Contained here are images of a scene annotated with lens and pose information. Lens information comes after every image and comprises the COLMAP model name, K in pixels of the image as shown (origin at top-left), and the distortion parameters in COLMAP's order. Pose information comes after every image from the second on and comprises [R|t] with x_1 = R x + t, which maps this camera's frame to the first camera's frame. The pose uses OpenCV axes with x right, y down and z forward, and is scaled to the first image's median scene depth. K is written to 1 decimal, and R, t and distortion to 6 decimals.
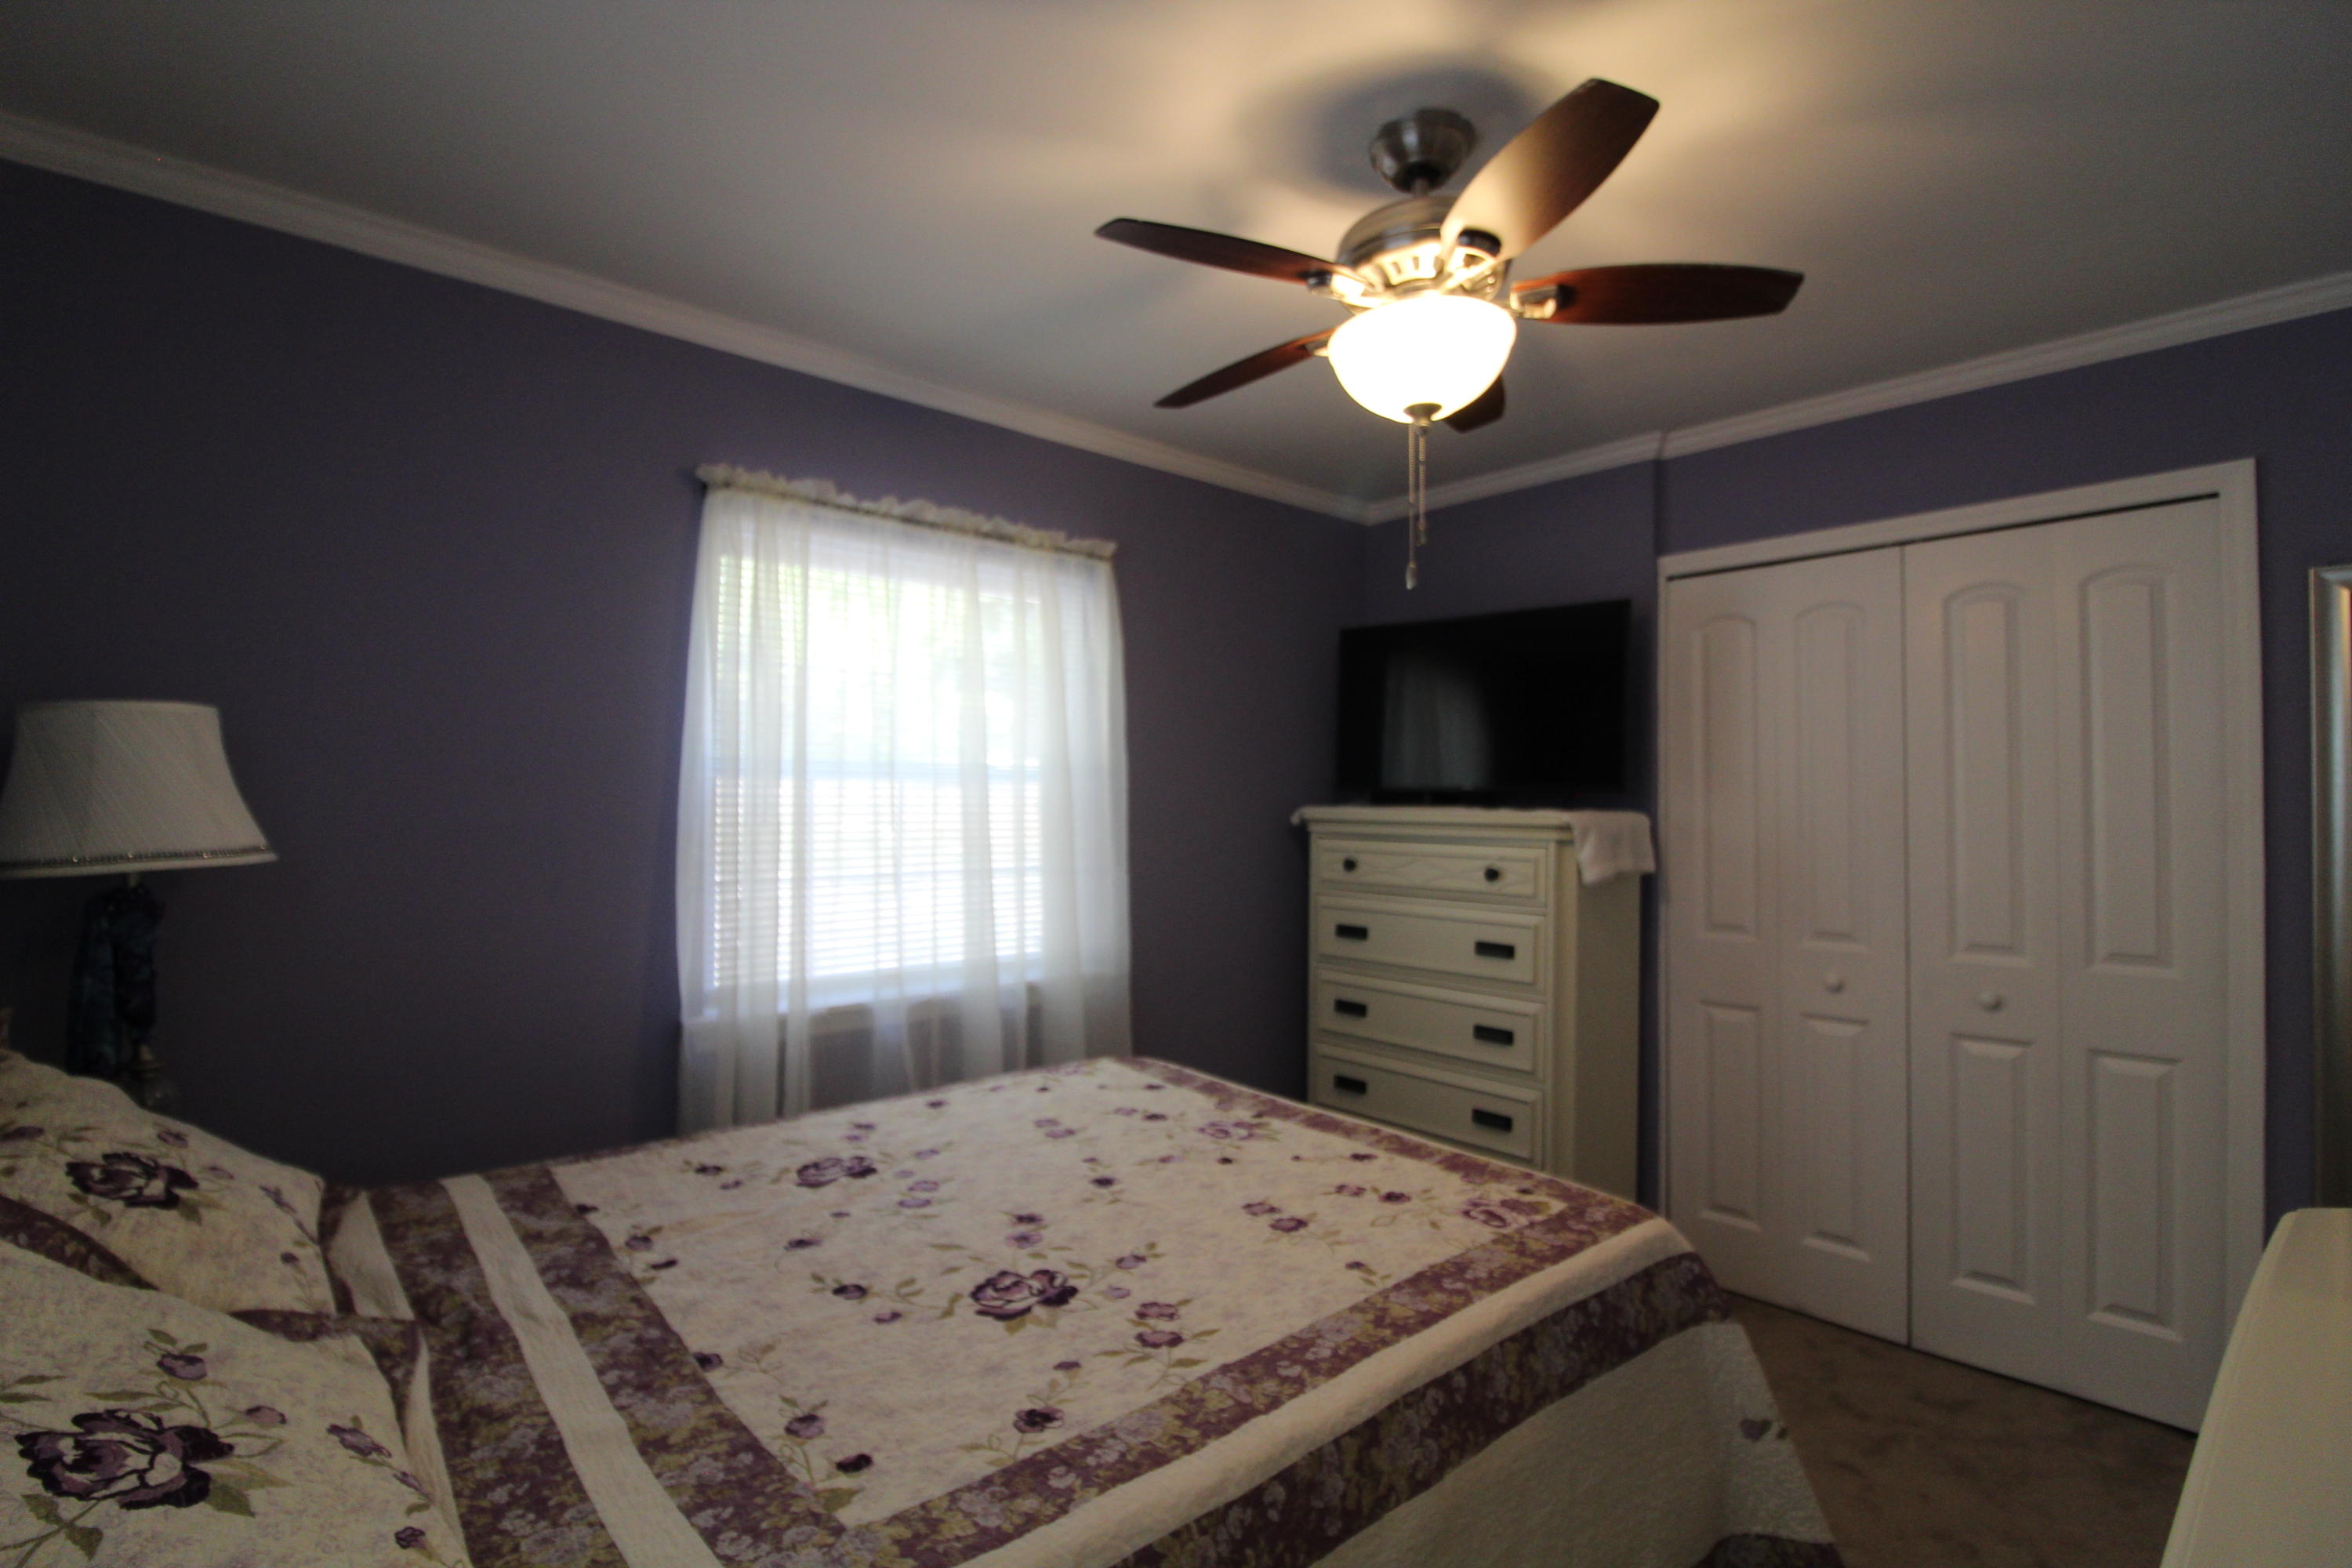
lens RADIAL K [[1087.7, 0, 1166.5], [0, 1087.7, 785.8], [0, 0, 1]] dist [0.000322, -0.013187]
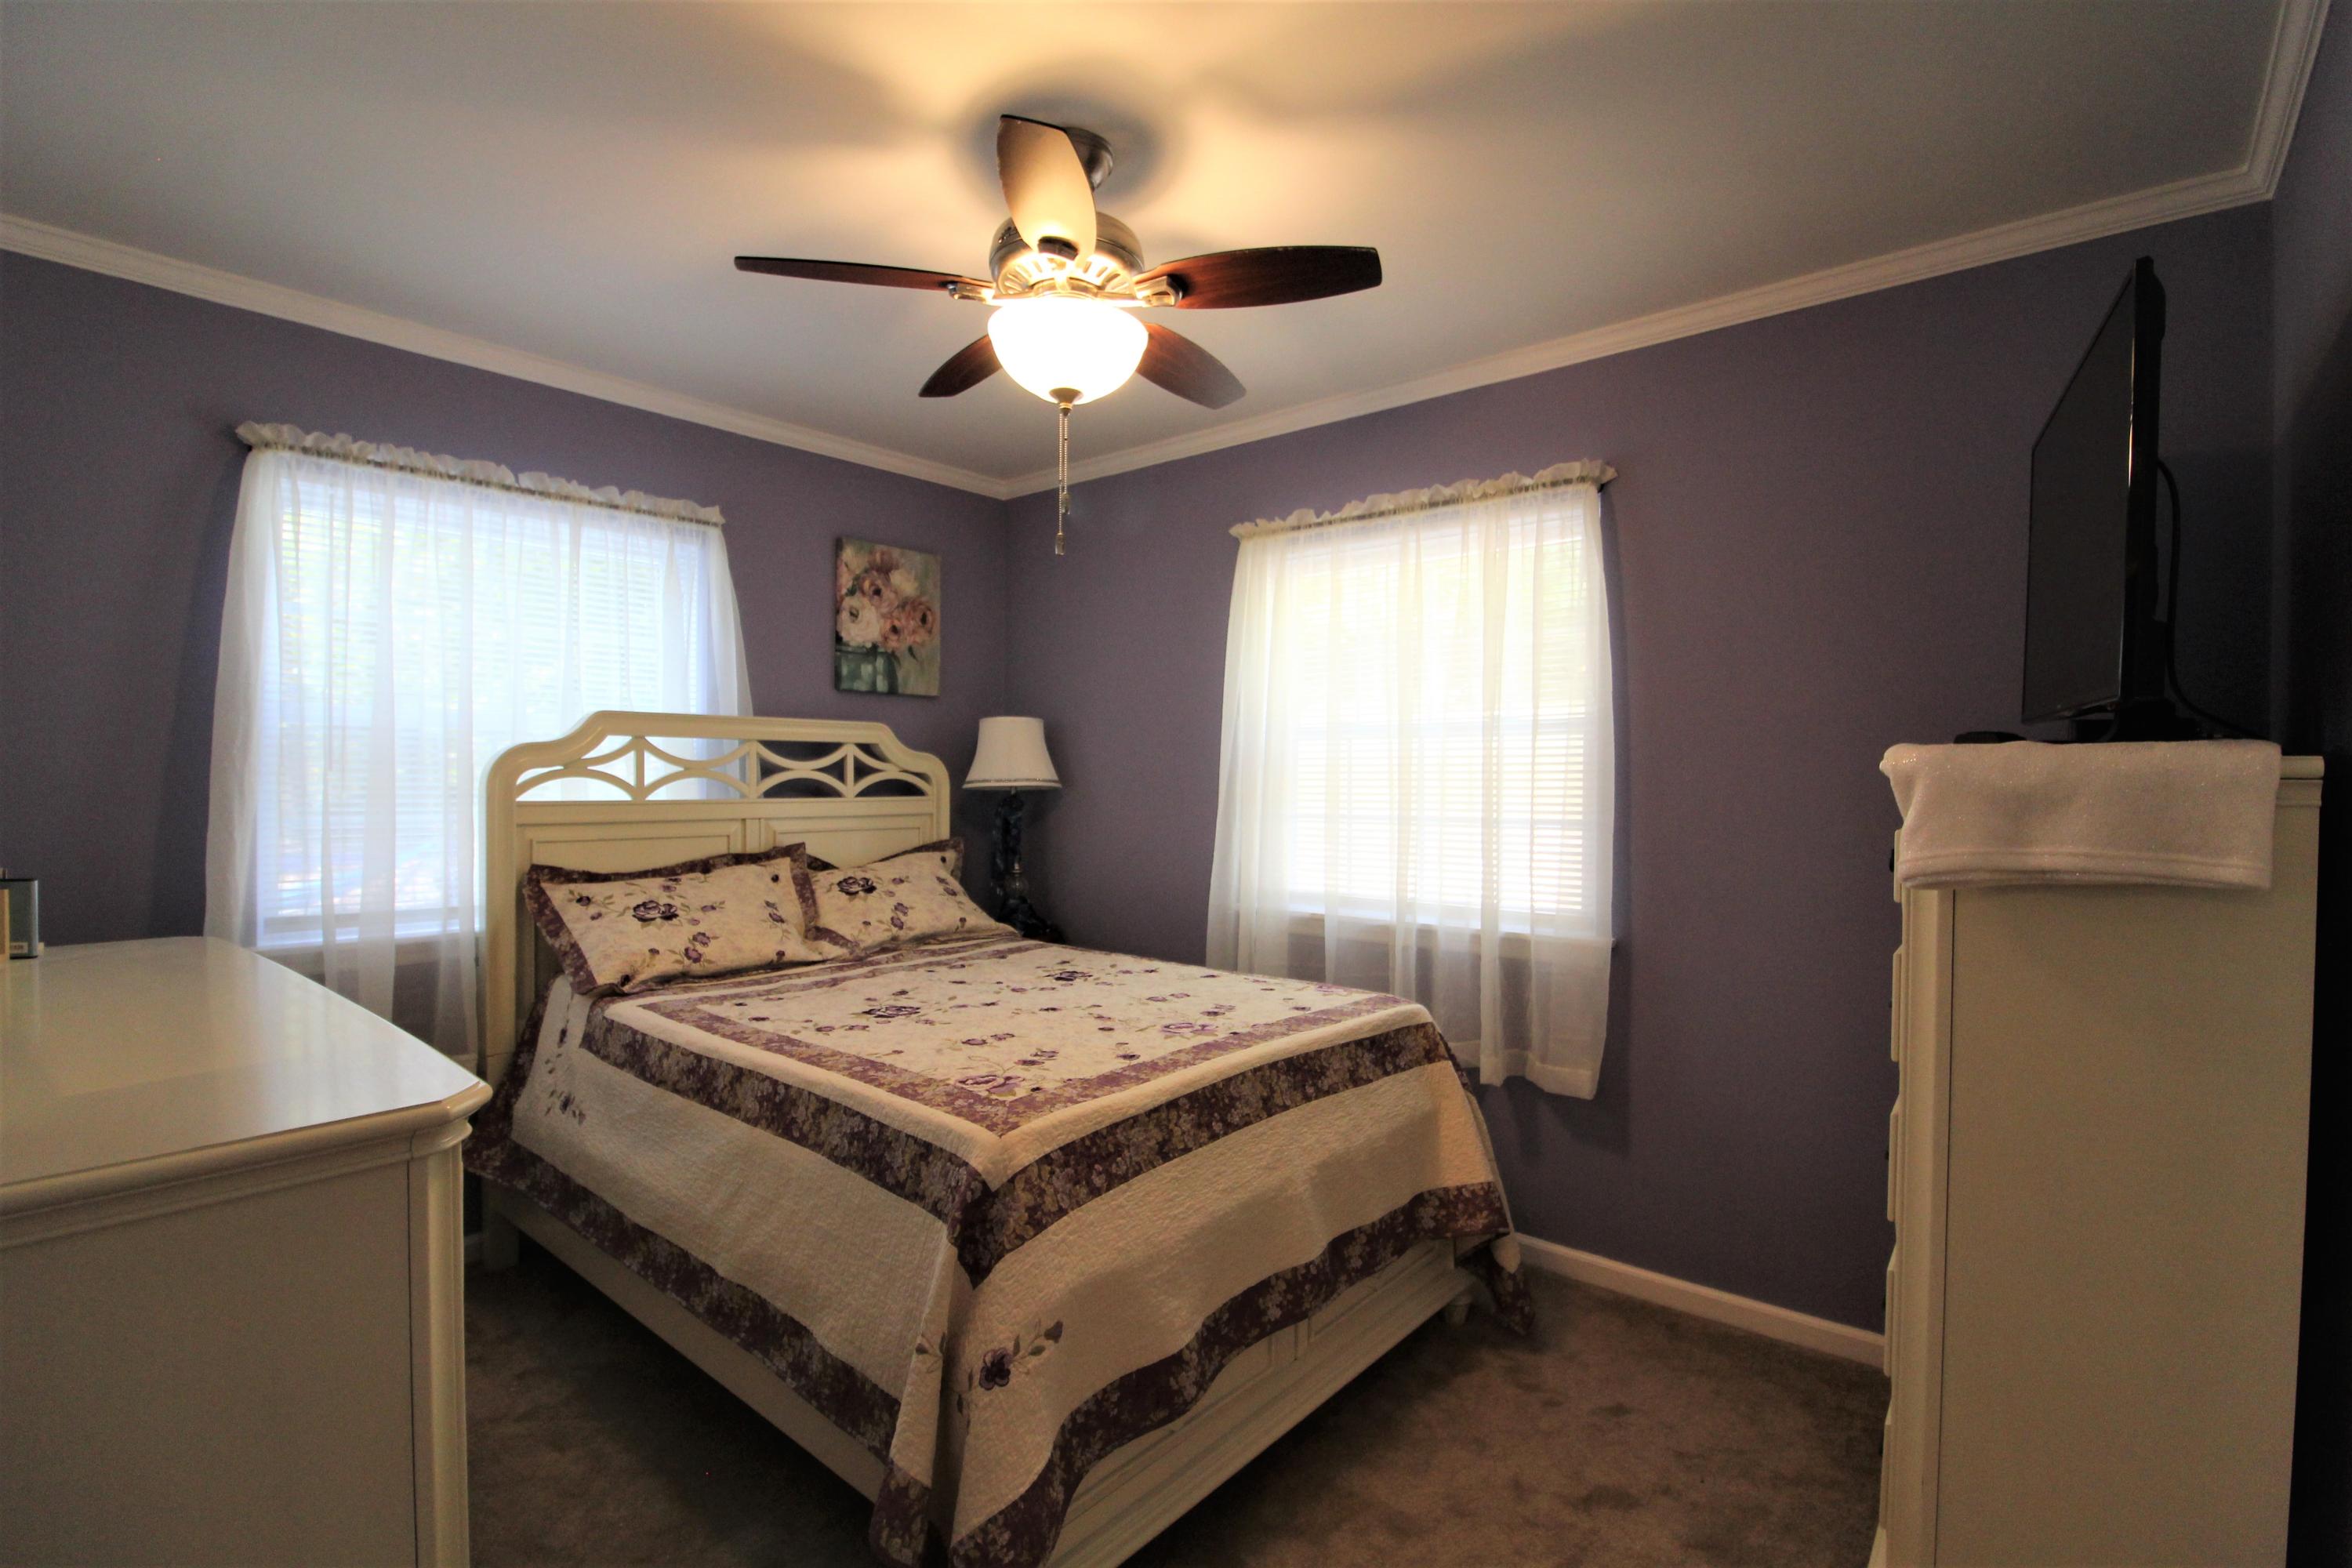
lens RADIAL K [[1087.7, 0, 1166.5], [0, 1087.7, 785.8], [0, 0, 1]] dist [0.000322, -0.013187]
pose [[0.139778, 0.002956, -0.990178, 1.460407], [0.011967, 0.999917, 0.004675, 0.064881], [0.990111, -0.012503, 0.139731, 0.999759]]
